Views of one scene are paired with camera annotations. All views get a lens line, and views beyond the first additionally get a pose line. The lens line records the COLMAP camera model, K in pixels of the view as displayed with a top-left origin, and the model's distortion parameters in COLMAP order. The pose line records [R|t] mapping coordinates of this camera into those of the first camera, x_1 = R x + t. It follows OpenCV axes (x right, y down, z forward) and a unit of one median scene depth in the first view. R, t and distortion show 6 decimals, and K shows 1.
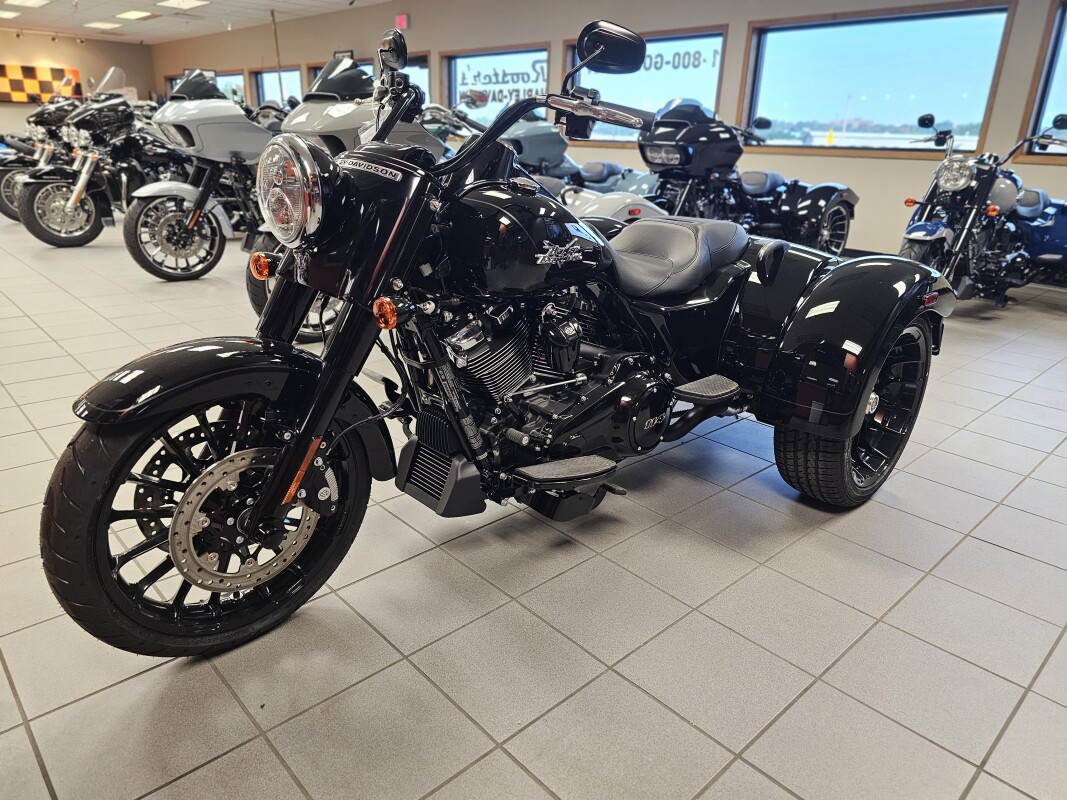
lens RADIAL K [[724.4, 0, 534.0], [0, 724.4, 398.4], [0, 0, 1]] dist [0.036169, -0.022357]
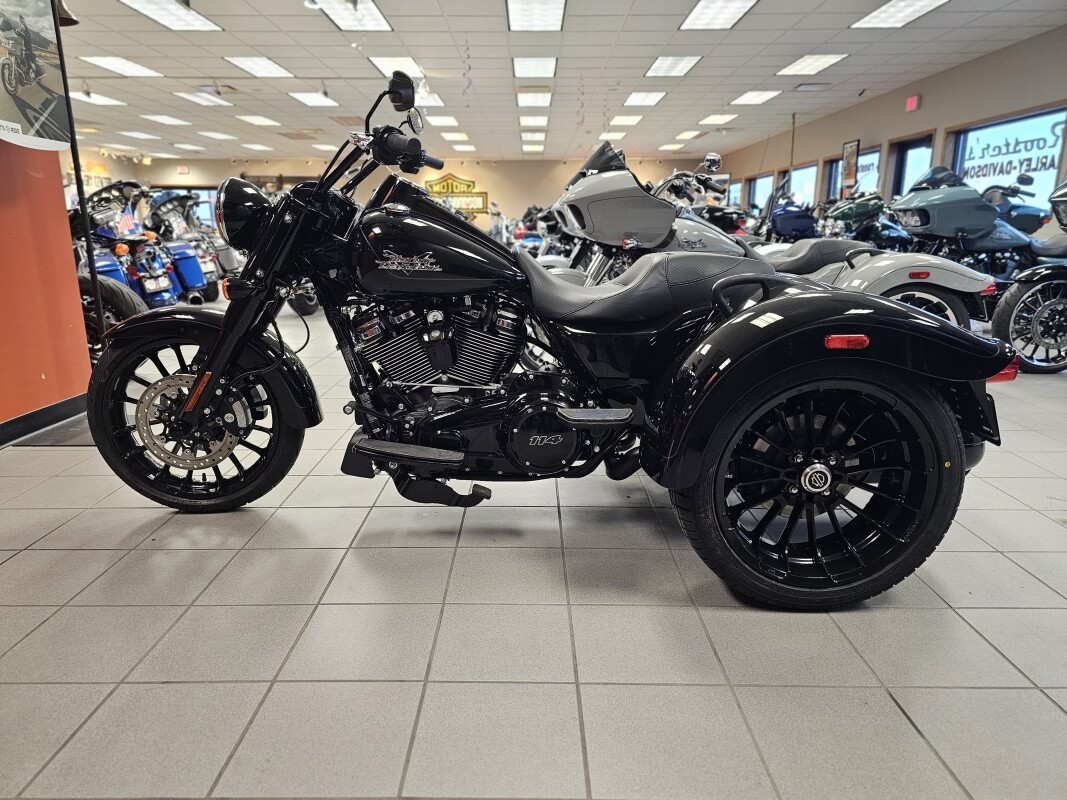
lens RADIAL K [[724.4, 0, 528.9], [0, 724.4, 396.6], [0, 0, 1]] dist [0.036169, -0.022357]
pose [[0.723441, 0.120968, -0.679706, 0.165441], [-0.207993, 0.976976, -0.047502, 0.005128], [0.658310, 0.175739, 0.731945, 0.047229]]
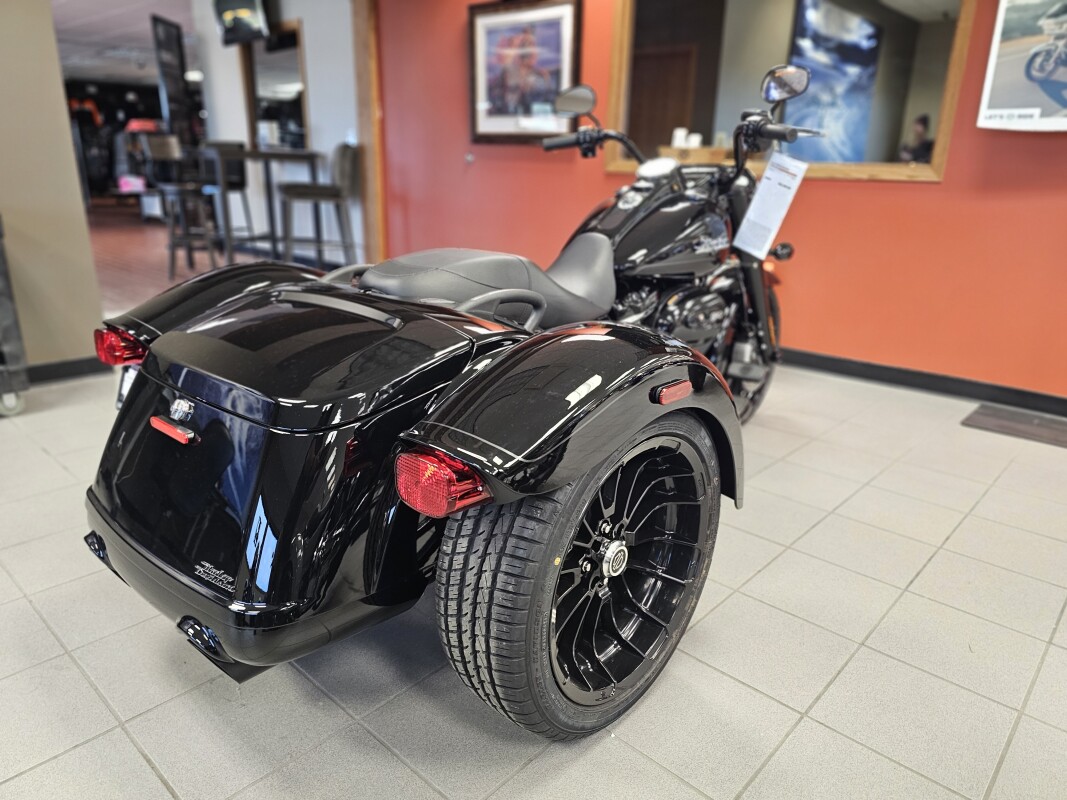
lens RADIAL K [[724.4, 0, 533.9], [0, 724.4, 404.3], [0, 0, 1]] dist [0.036169, -0.022357]
pose [[-0.995172, -0.035324, -0.091567, 0.043789], [-0.084248, 0.786053, 0.612391, -0.136193], [0.050344, 0.617149, -0.785234, 0.390383]]
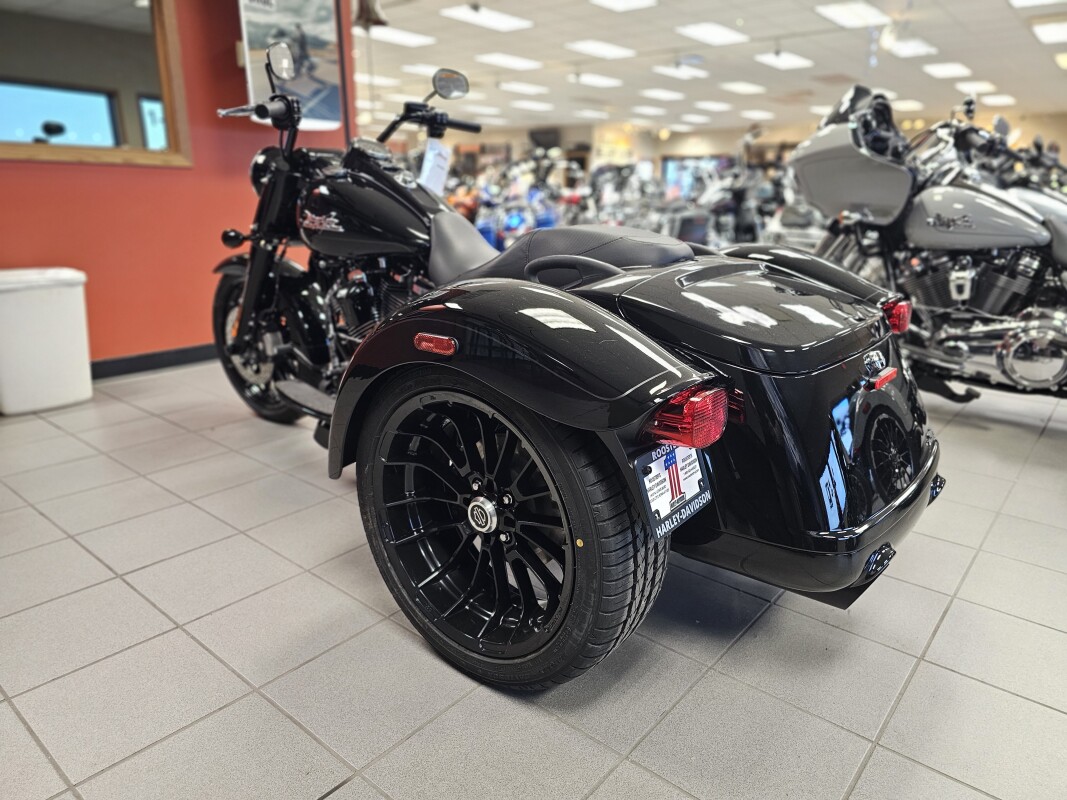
lens RADIAL K [[724.4, 0, 536.6], [0, 724.4, 400.7], [0, 0, 1]] dist [0.036169, -0.022357]
pose [[0.116542, 0.239617, -0.963847, 0.226778], [-0.347072, 0.919102, 0.186528, -0.046762], [0.930569, 0.312787, 0.190278, 0.198532]]
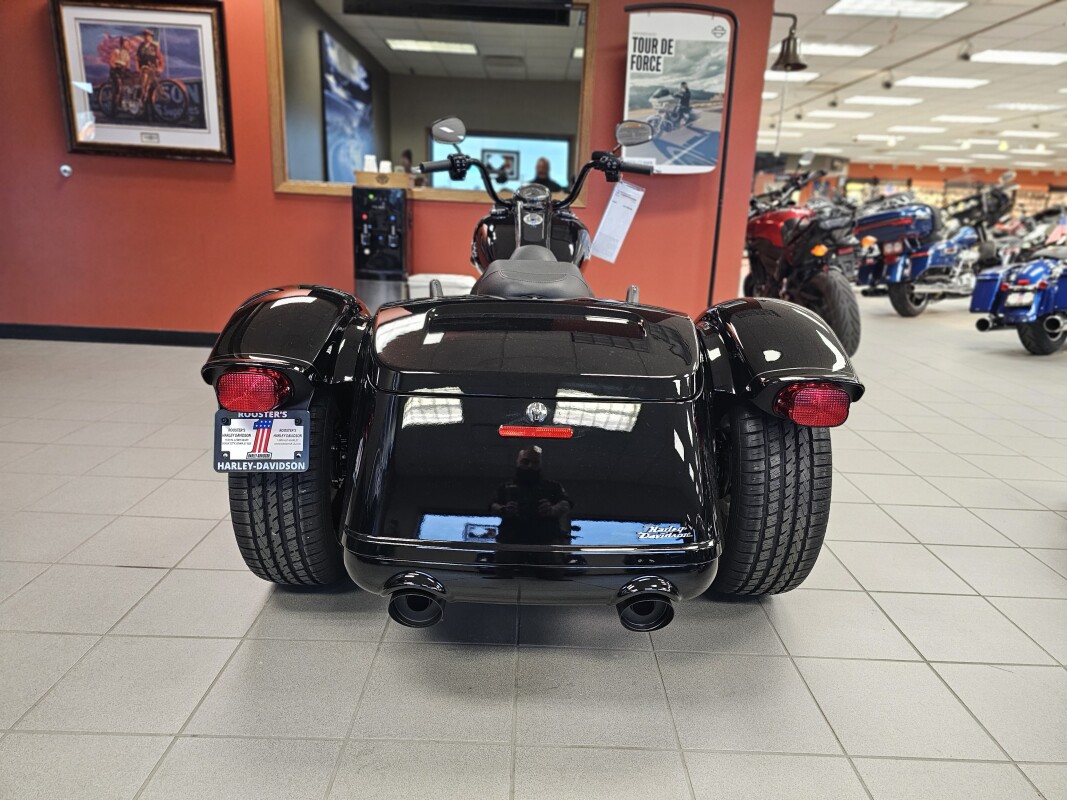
lens RADIAL K [[724.4, 0, 531.0], [0, 724.4, 404.5], [0, 0, 1]] dist [0.036169, -0.022357]
pose [[-0.686326, 0.124433, -0.716570, 0.192332], [-0.308408, 0.842493, 0.441690, -0.111684], [0.658666, 0.524139, -0.539849, 0.357936]]
